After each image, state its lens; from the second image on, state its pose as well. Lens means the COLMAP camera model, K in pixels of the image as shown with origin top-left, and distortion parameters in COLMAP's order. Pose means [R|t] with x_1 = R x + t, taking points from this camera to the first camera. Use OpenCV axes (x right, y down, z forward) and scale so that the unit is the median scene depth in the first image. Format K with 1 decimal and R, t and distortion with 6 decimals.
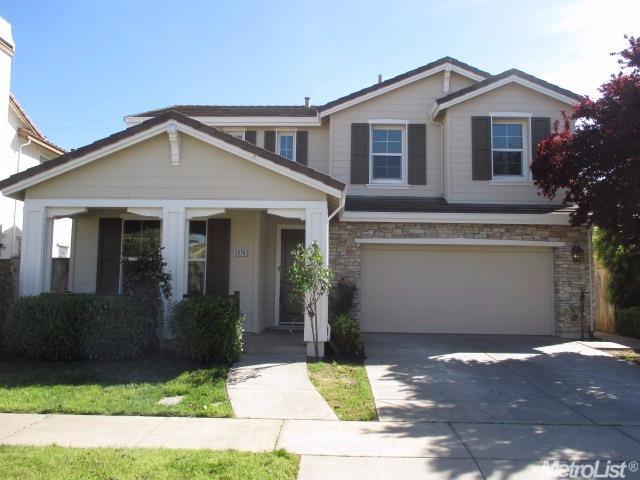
lens RADIAL K [[524.1, 0, 320.0], [0, 524.1, 240.0], [0, 0, 1]] dist [-0.015217, -0.002553]
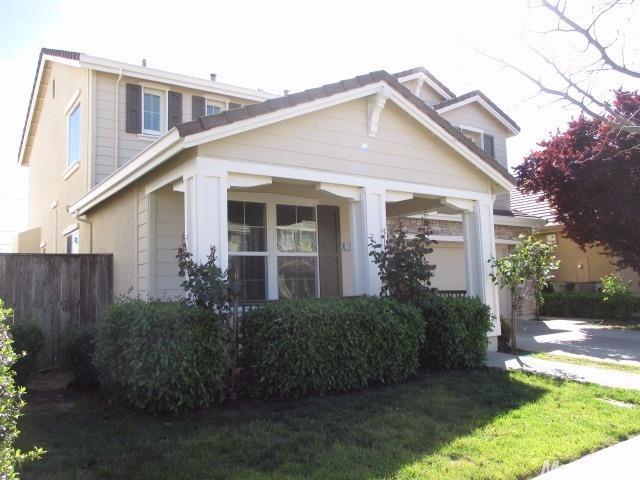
lens RADIAL K [[539.2, 0, 320.0], [0, 539.2, 240.0], [0, 0, 1]] dist [-0.040323, -0.011346]
pose [[0.797817, 0.015450, 0.602702, -0.644355], [-0.005581, 0.999818, -0.018243, 0.027213], [-0.602874, 0.011191, 0.797758, 0.285908]]
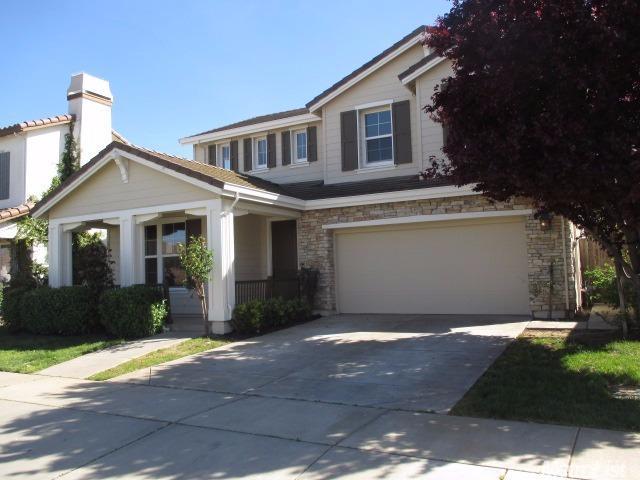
lens RADIAL K [[524.1, 0, 320.0], [0, 524.1, 240.0], [0, 0, 1]] dist [-0.015217, -0.002553]
pose [[0.894929, -0.072069, -0.440351, 0.525985], [0.083695, 0.996467, 0.007010, 0.019638], [0.438290, -0.043128, 0.897798, 0.048324]]
